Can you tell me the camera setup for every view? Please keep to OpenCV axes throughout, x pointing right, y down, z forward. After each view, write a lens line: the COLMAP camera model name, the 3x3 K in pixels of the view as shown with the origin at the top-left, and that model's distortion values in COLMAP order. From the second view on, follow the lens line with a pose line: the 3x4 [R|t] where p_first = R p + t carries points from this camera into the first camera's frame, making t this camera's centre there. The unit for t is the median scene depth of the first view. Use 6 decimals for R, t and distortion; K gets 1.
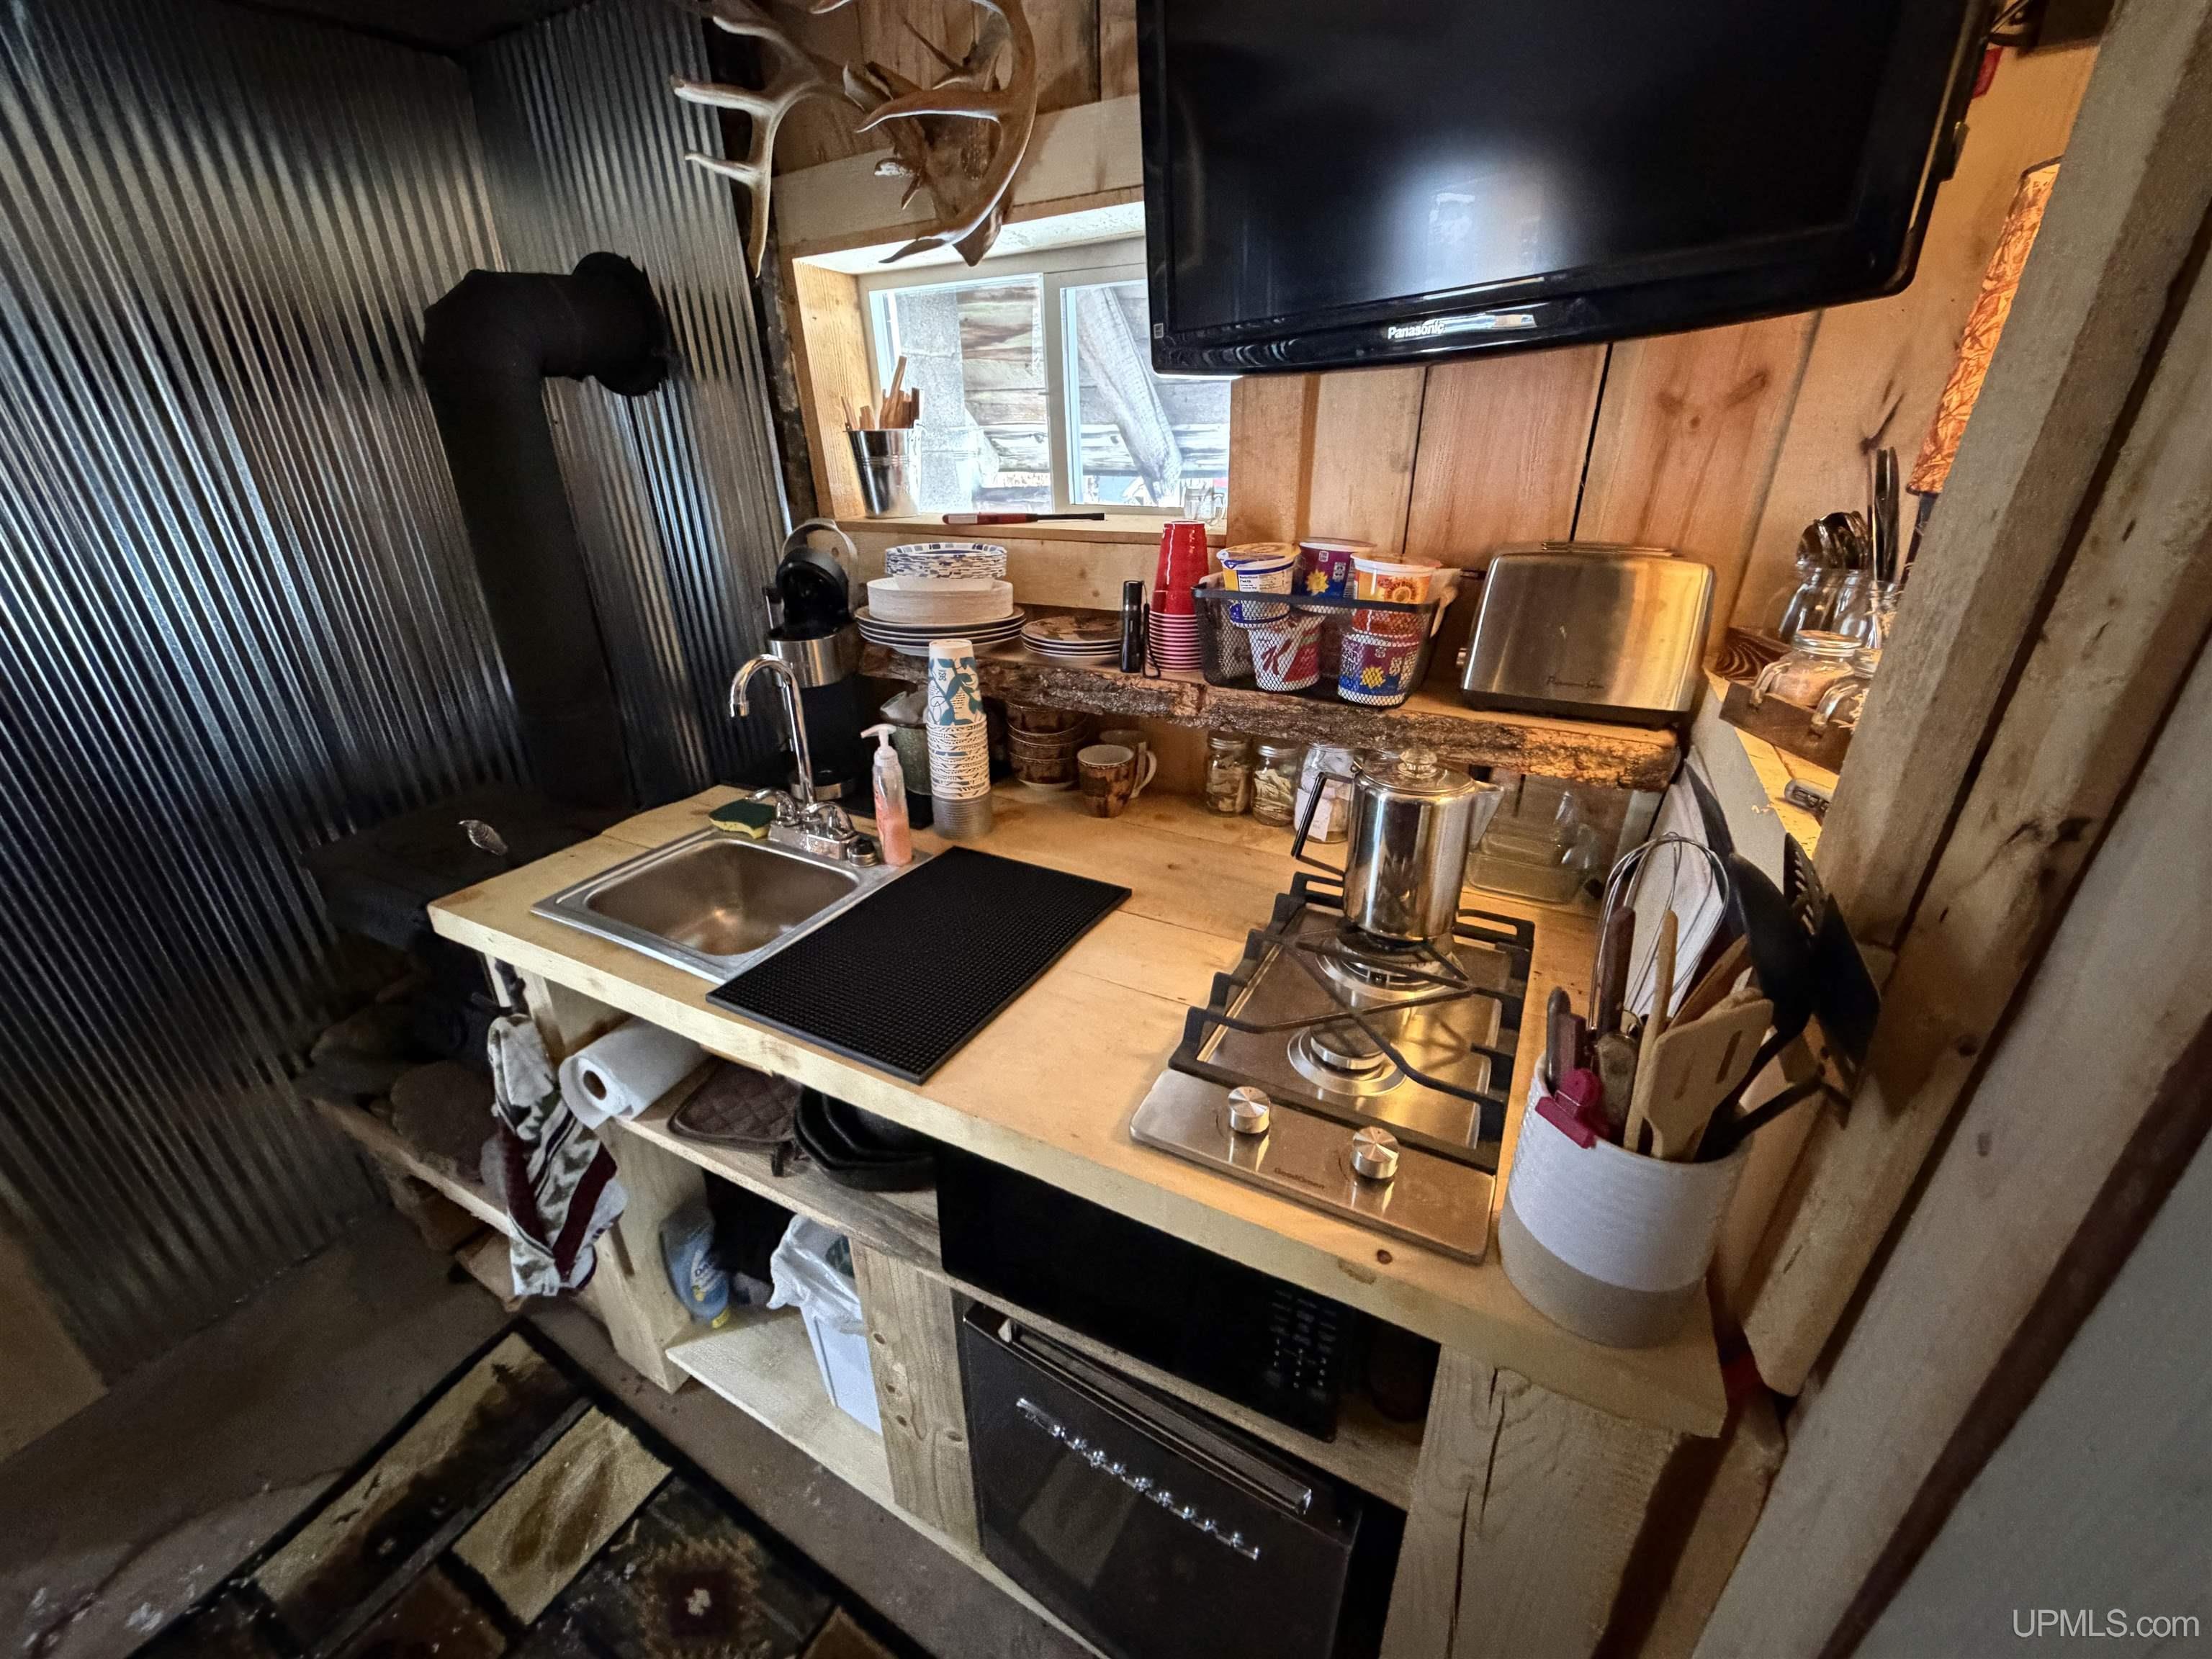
lens RADIAL K [[869.9, 0, 1106.0], [0, 869.9, 829.5], [0, 0, 1]] dist [-0.002449, -0.000451]
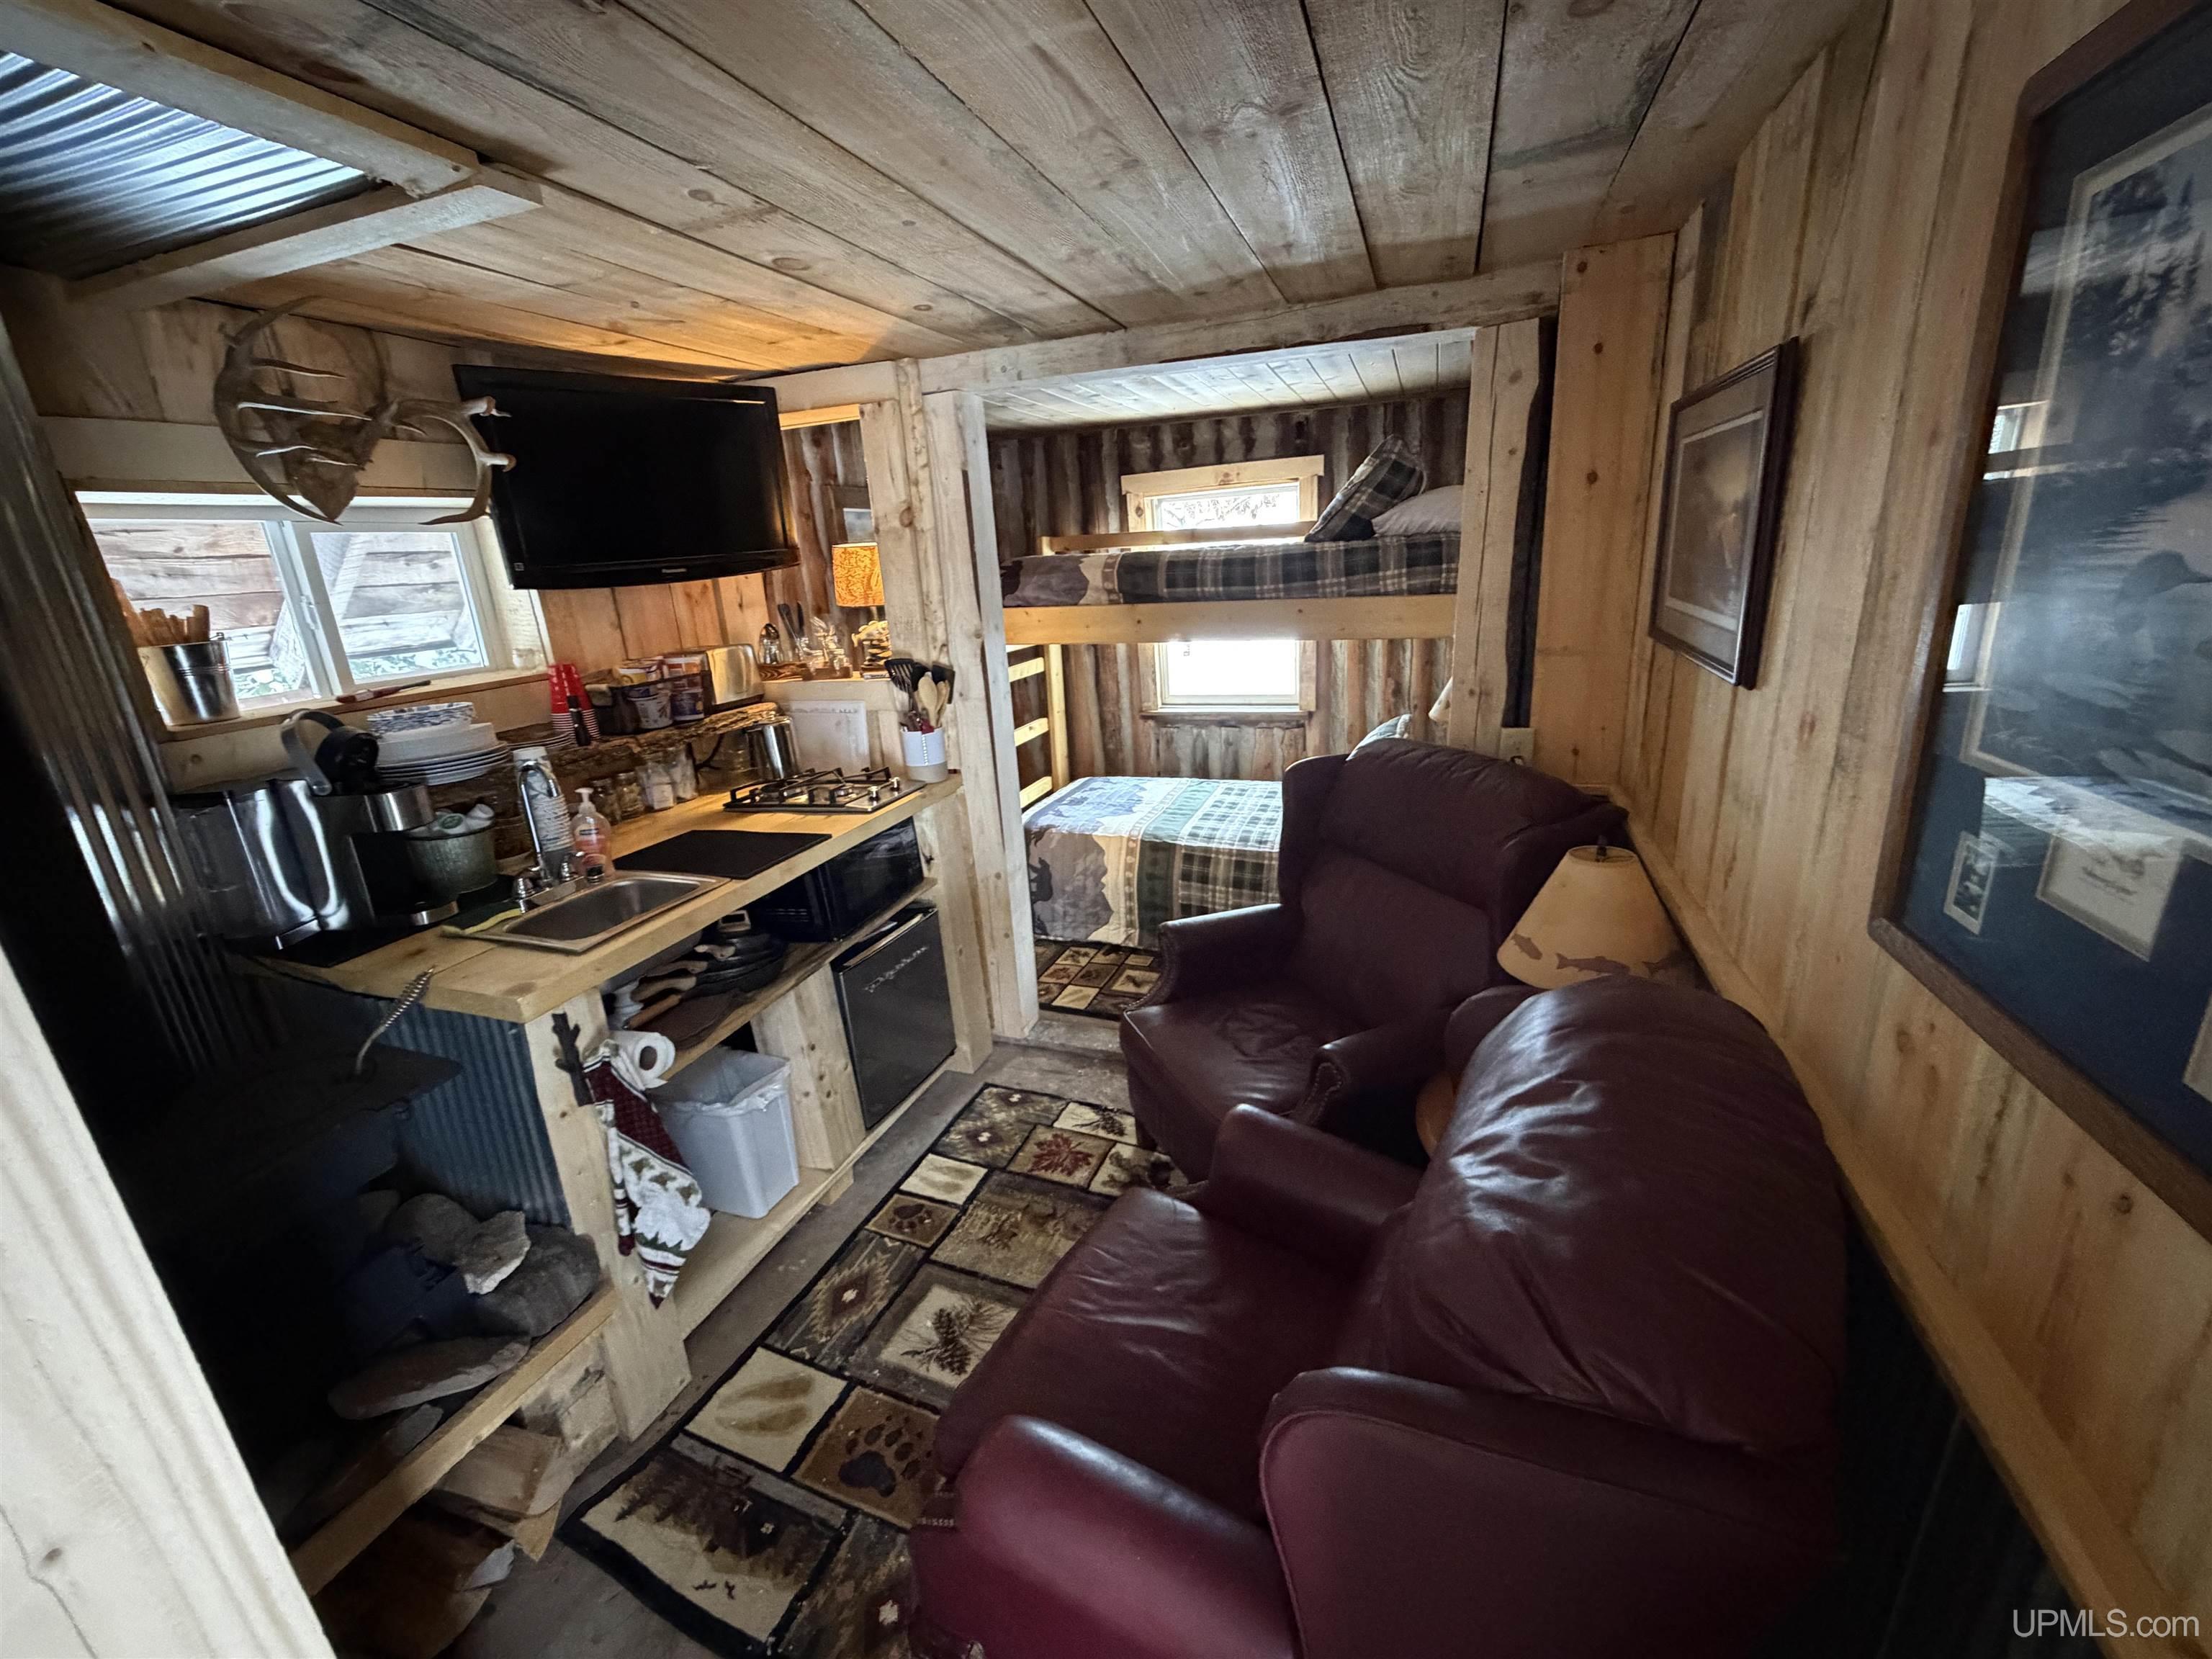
lens RADIAL K [[884.5, 0, 1106.0], [0, 884.5, 829.5], [0, 0, 1]] dist [0.011783, -0.000030]
pose [[-0.130436, -0.275277, 0.952475, -1.857598], [0.478045, 0.824174, 0.303662, -0.082914], [-0.868596, 0.494935, 0.024093, 0.131508]]
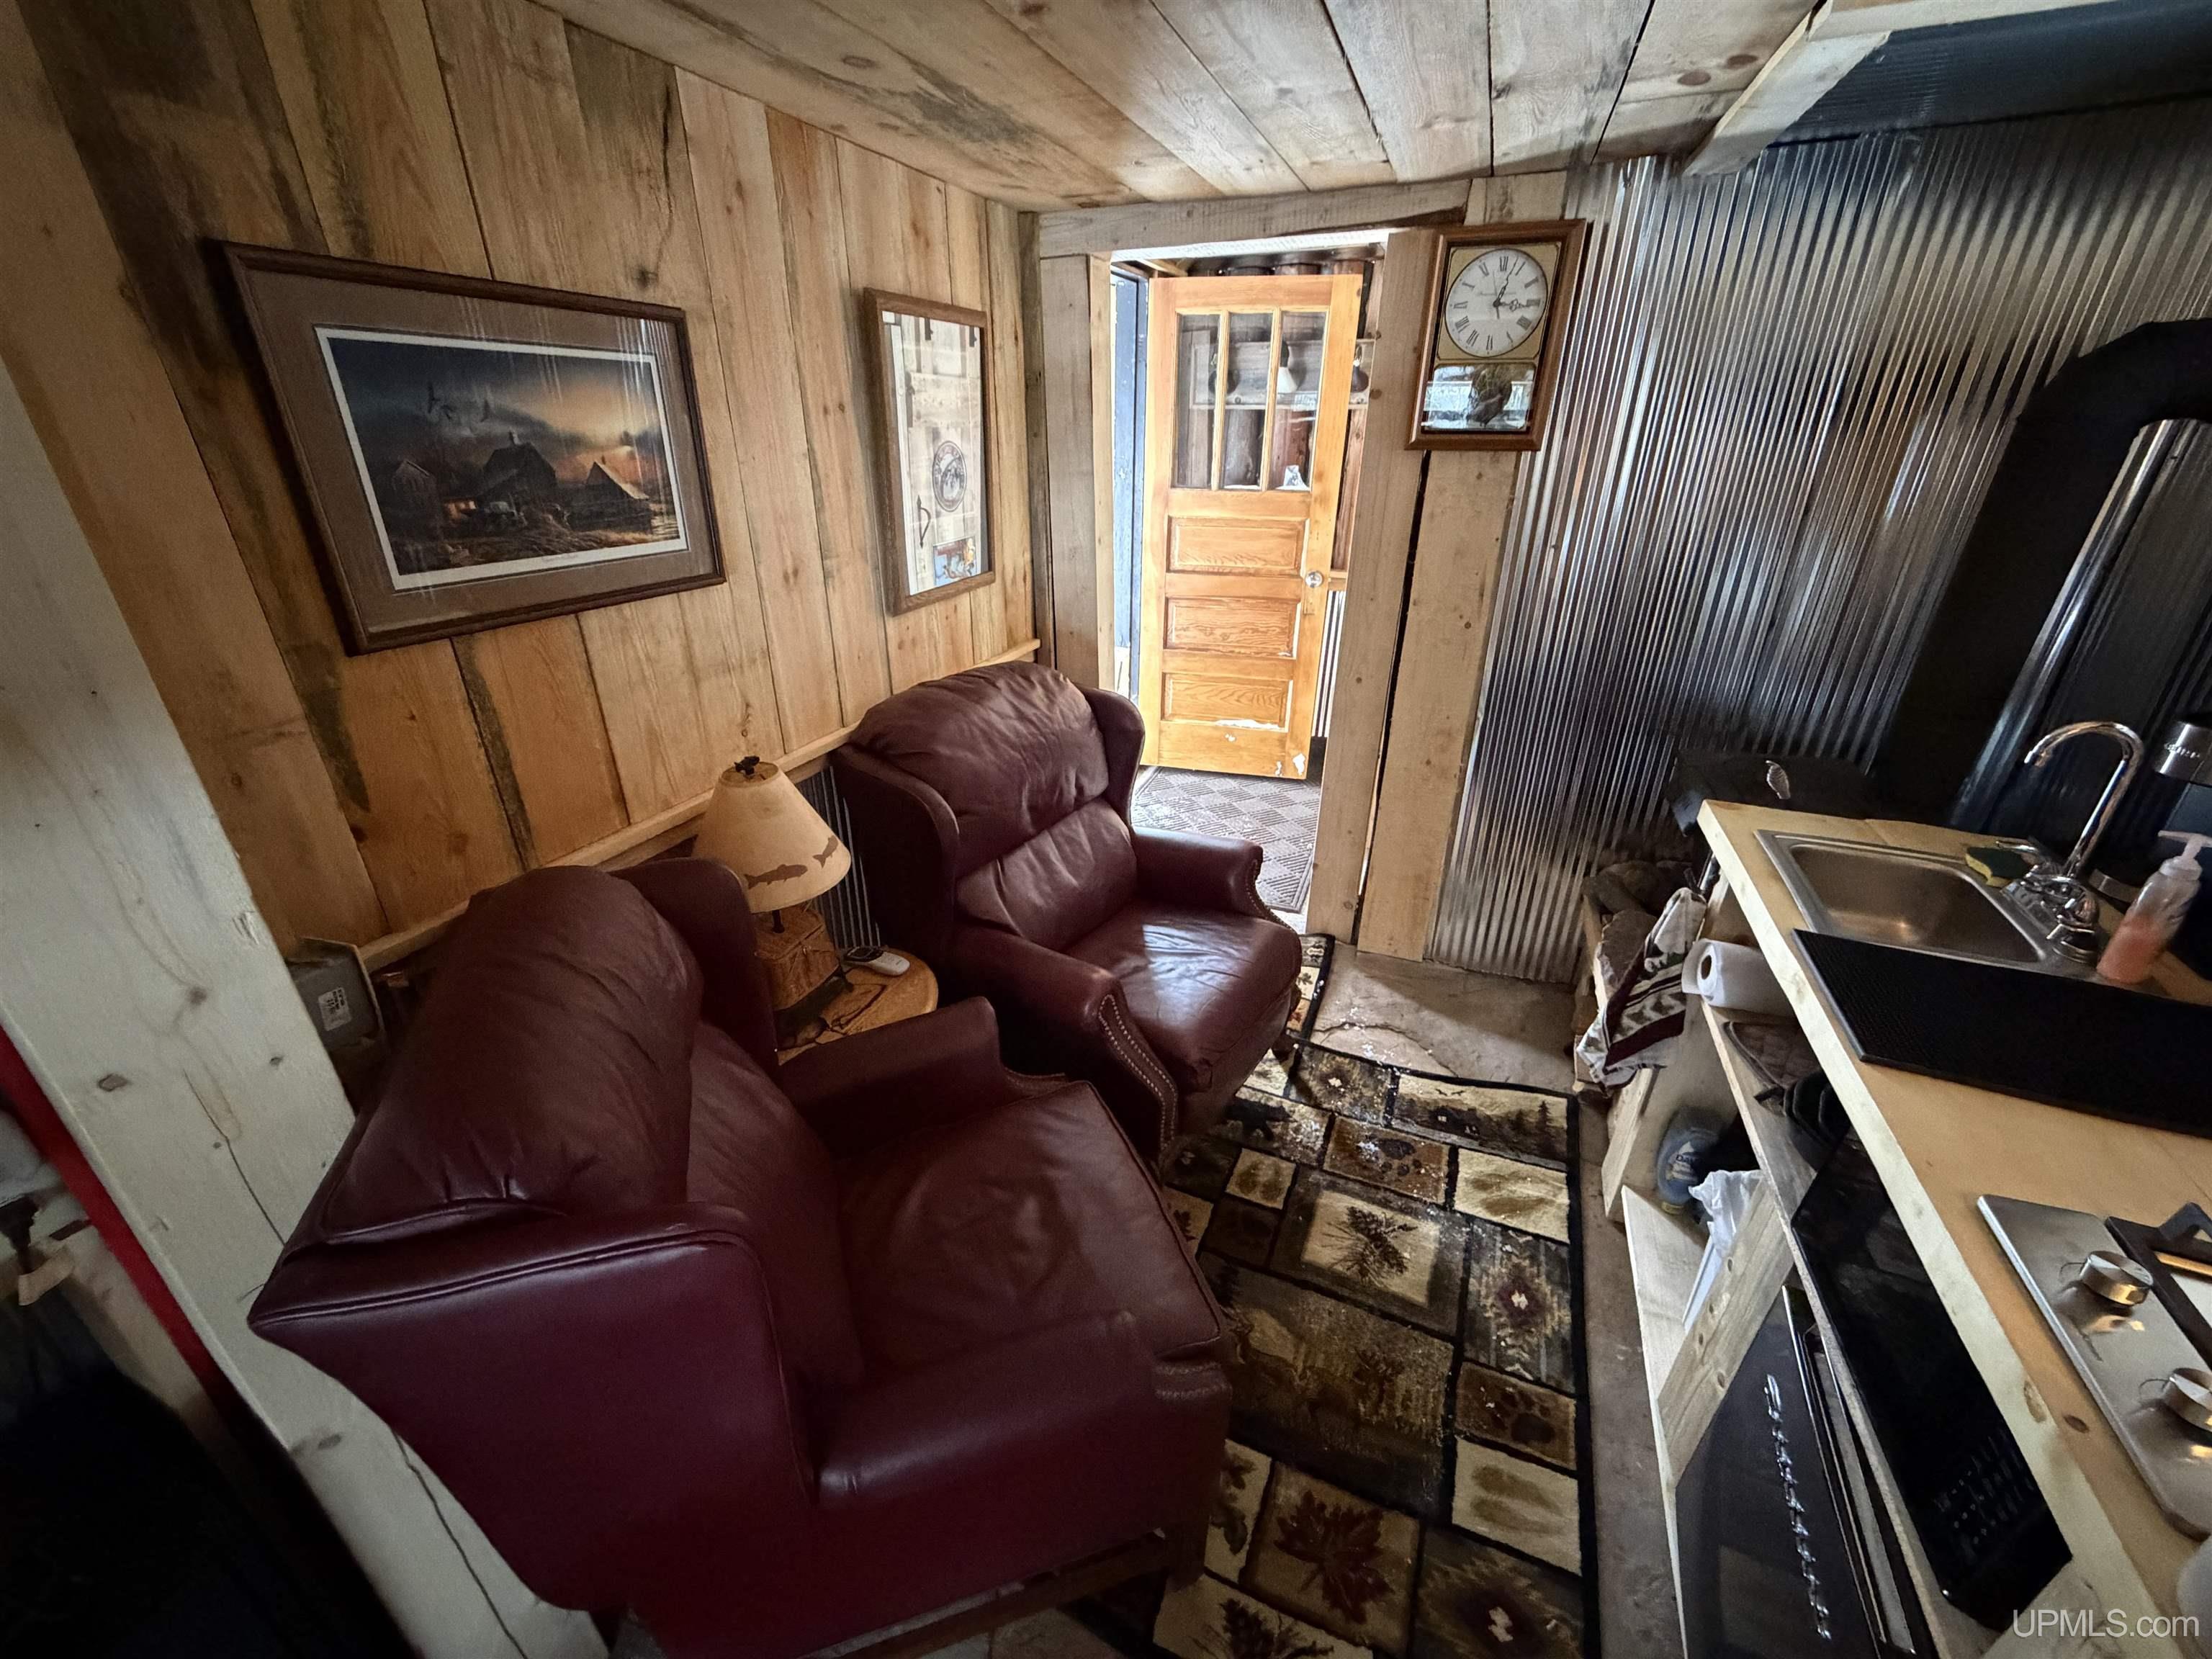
lens RADIAL K [[884.5, 0, 1106.0], [0, 884.5, 829.5], [0, 0, 1]] dist [0.011783, -0.000030]
pose [[0.097679, 0.433437, -0.895874, 0.433103], [-0.417475, 0.834995, 0.358465, 0.012548], [0.903423, 0.338991, 0.262511, -0.250157]]
